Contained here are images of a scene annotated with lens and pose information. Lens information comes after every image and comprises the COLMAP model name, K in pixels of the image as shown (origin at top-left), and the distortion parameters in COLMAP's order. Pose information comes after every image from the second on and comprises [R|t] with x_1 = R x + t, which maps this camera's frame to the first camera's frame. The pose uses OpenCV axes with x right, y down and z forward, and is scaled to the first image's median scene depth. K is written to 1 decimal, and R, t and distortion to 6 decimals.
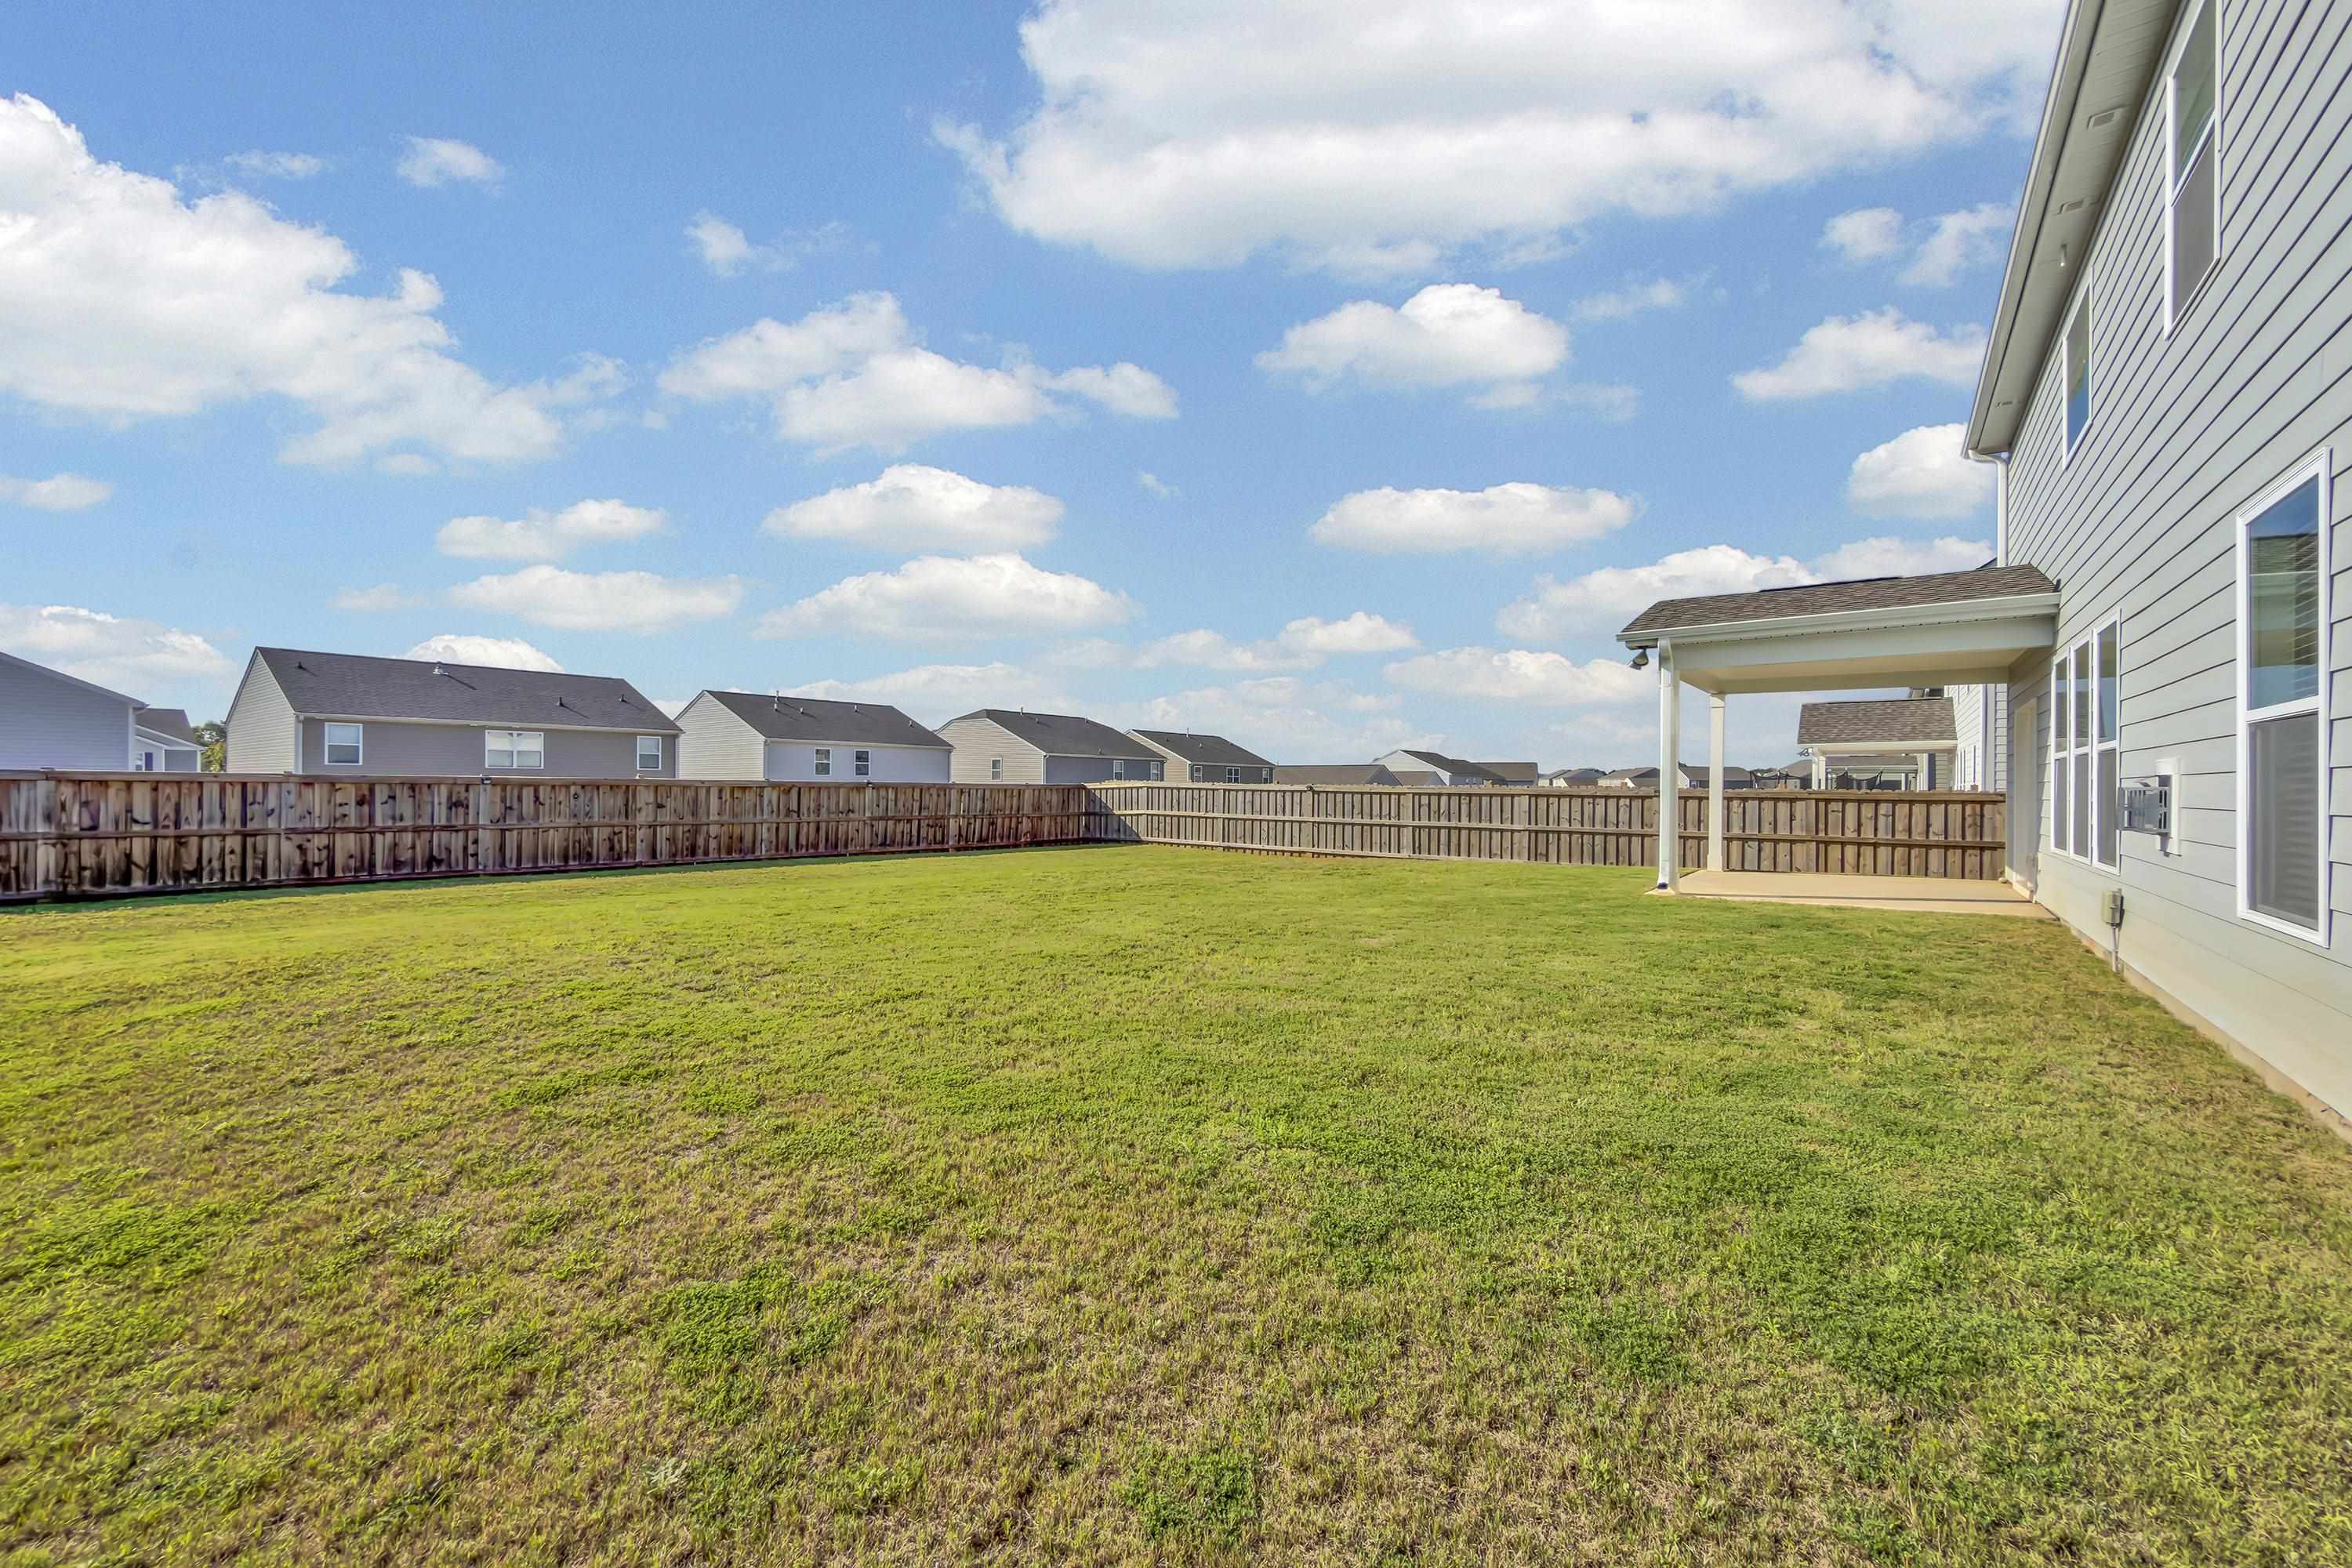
lens RADIAL K [[966.2, 0, 1176.0], [0, 966.2, 784.0], [0, 0, 1]] dist [-0.000361, -0.000026]
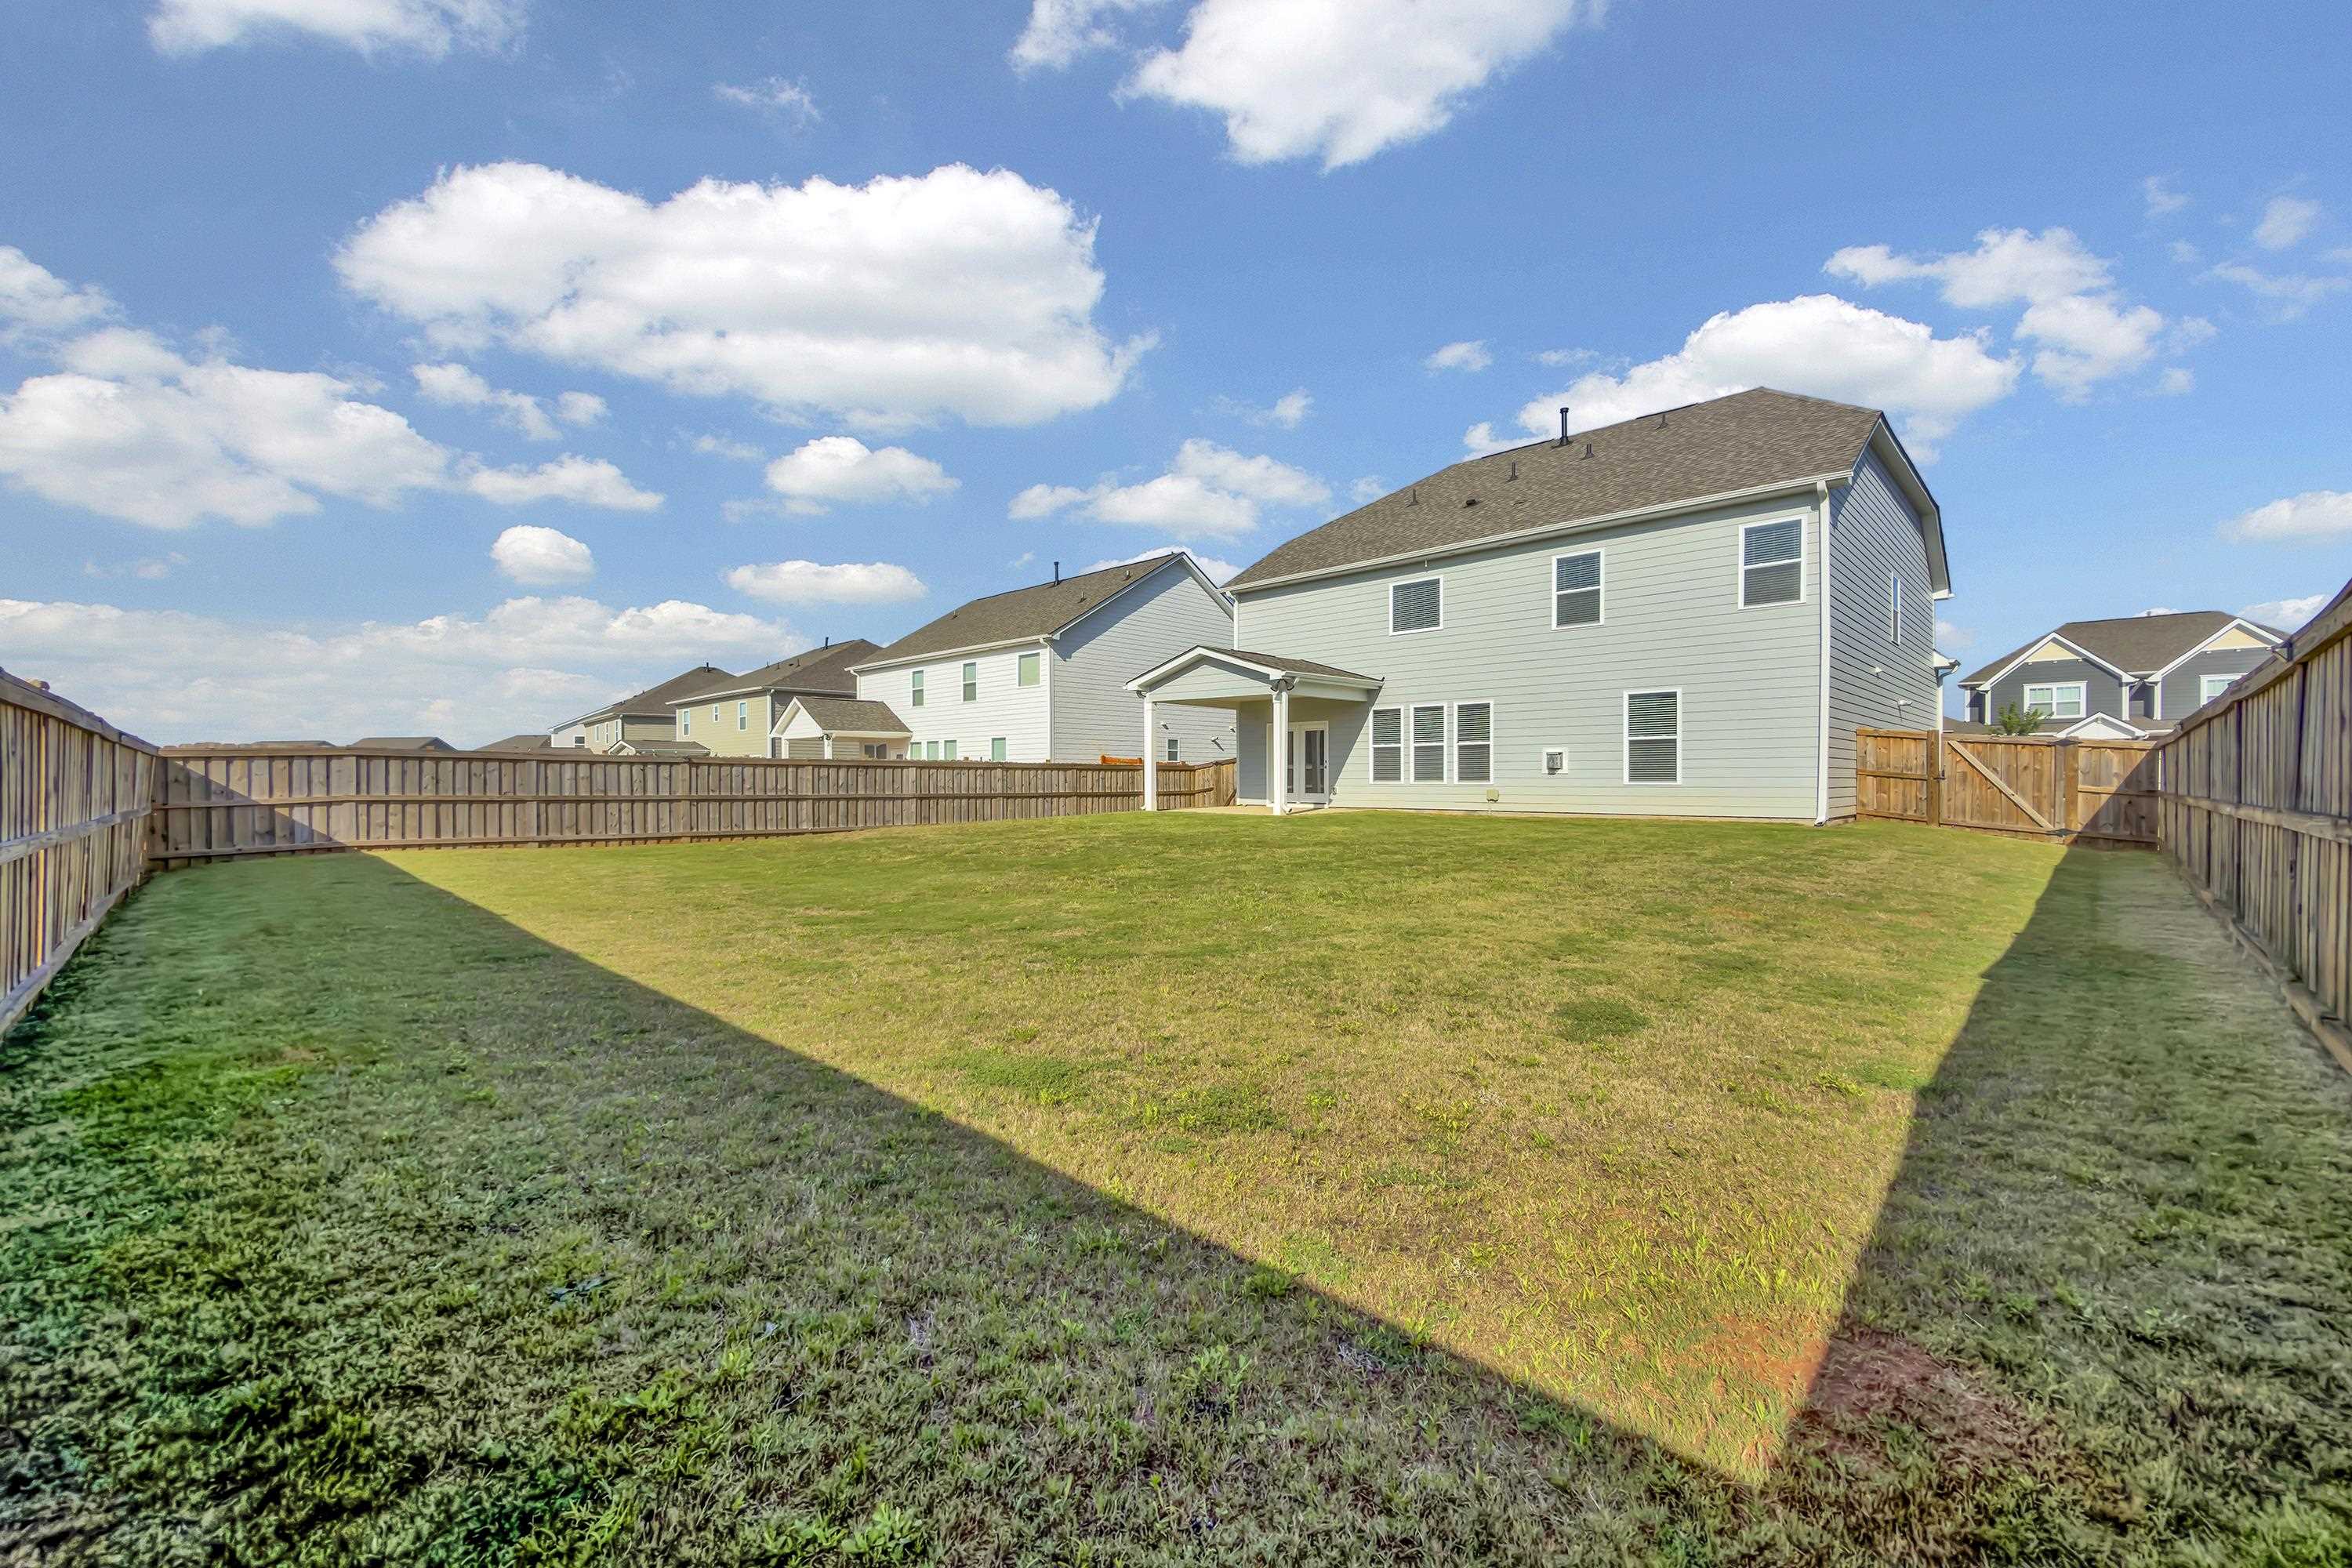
lens RADIAL K [[966.2, 0, 1176.0], [0, 966.2, 784.0], [0, 0, 1]] dist [-0.000361, -0.000026]
pose [[0.153942, -0.027144, 0.987707, -0.564468], [-0.019427, 0.999346, 0.030492, -0.005278], [-0.987889, -0.023882, 0.153314, 0.444950]]
